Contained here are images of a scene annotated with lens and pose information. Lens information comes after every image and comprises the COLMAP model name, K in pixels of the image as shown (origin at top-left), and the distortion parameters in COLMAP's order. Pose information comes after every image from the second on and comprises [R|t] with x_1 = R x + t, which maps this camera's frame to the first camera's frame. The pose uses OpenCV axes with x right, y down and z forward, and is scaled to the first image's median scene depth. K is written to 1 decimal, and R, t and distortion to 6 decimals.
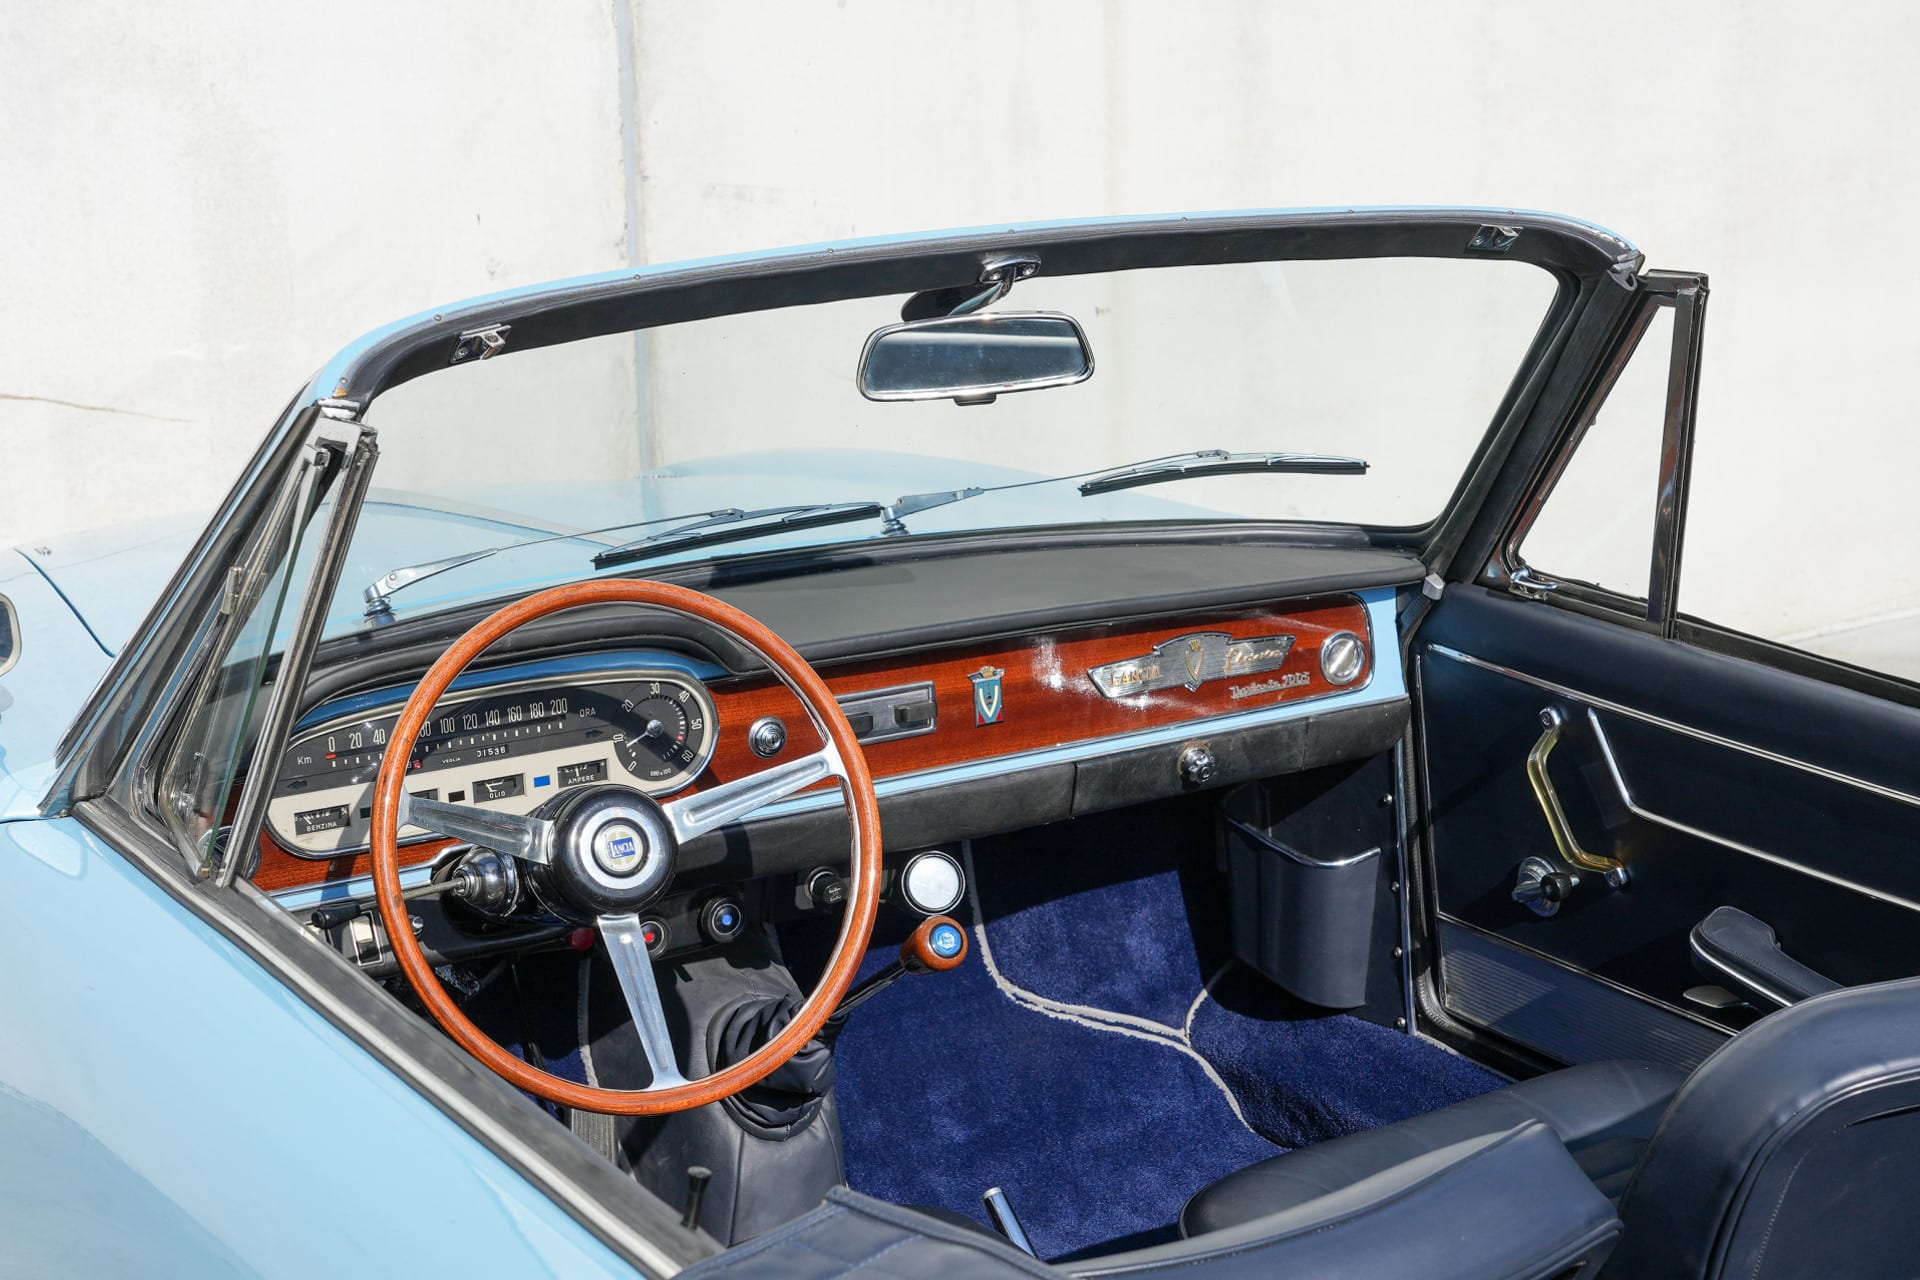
lens RADIAL K [[3278.7, 0, 953.3], [0, 3278.7, 605.7], [0, 0, 1]] dist [-0.020237, -0.009626]
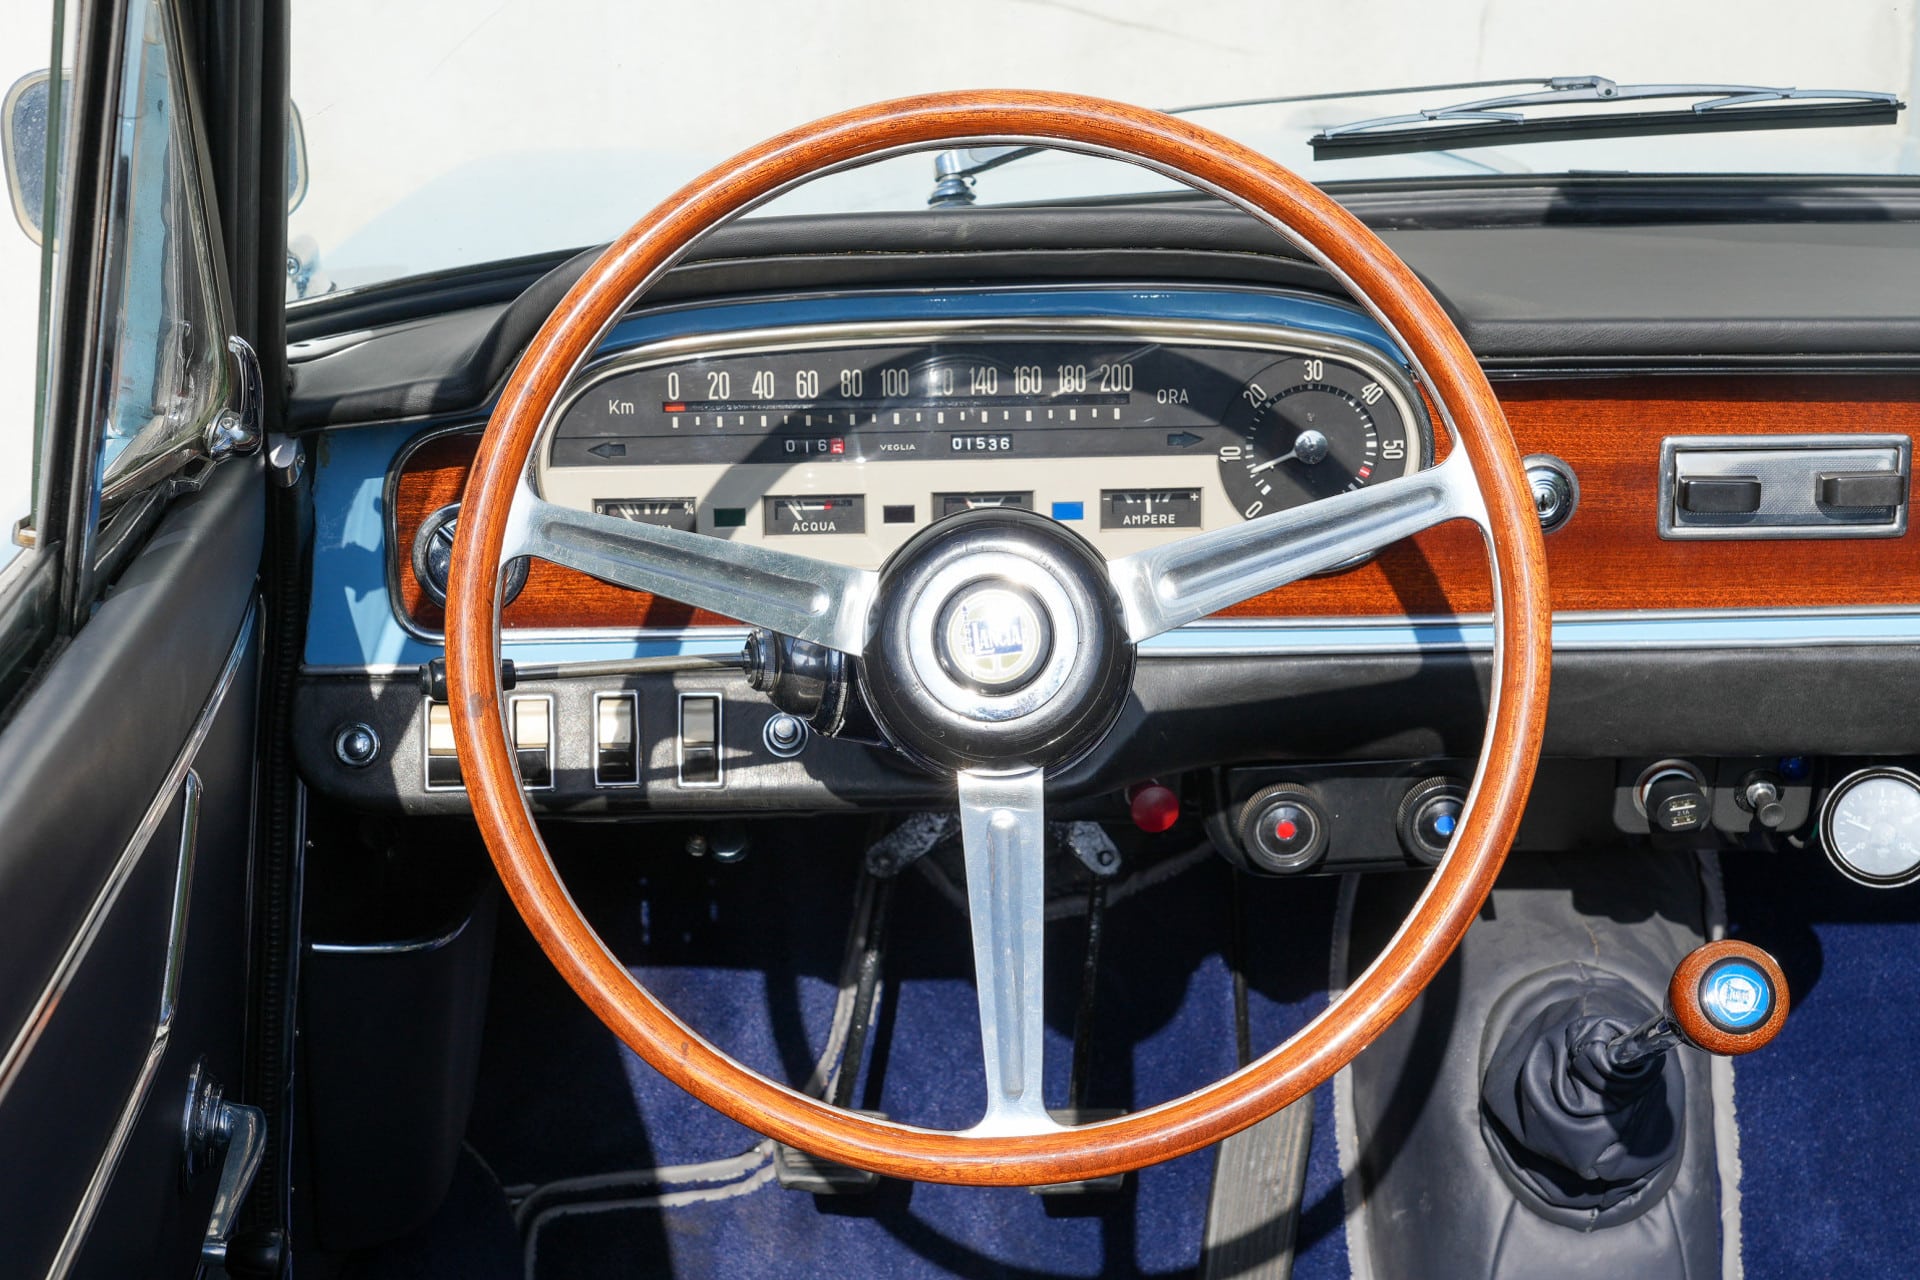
lens RADIAL K [[3278.7, 0, 953.3], [0, 3278.7, 605.7], [0, 0, 1]] dist [-0.020237, -0.009626]
pose [[0.870891, 0.146257, -0.469210, 0.111200], [-0.120500, 0.989097, 0.084654, 0.024815], [0.476475, -0.017185, 0.879020, 0.501345]]
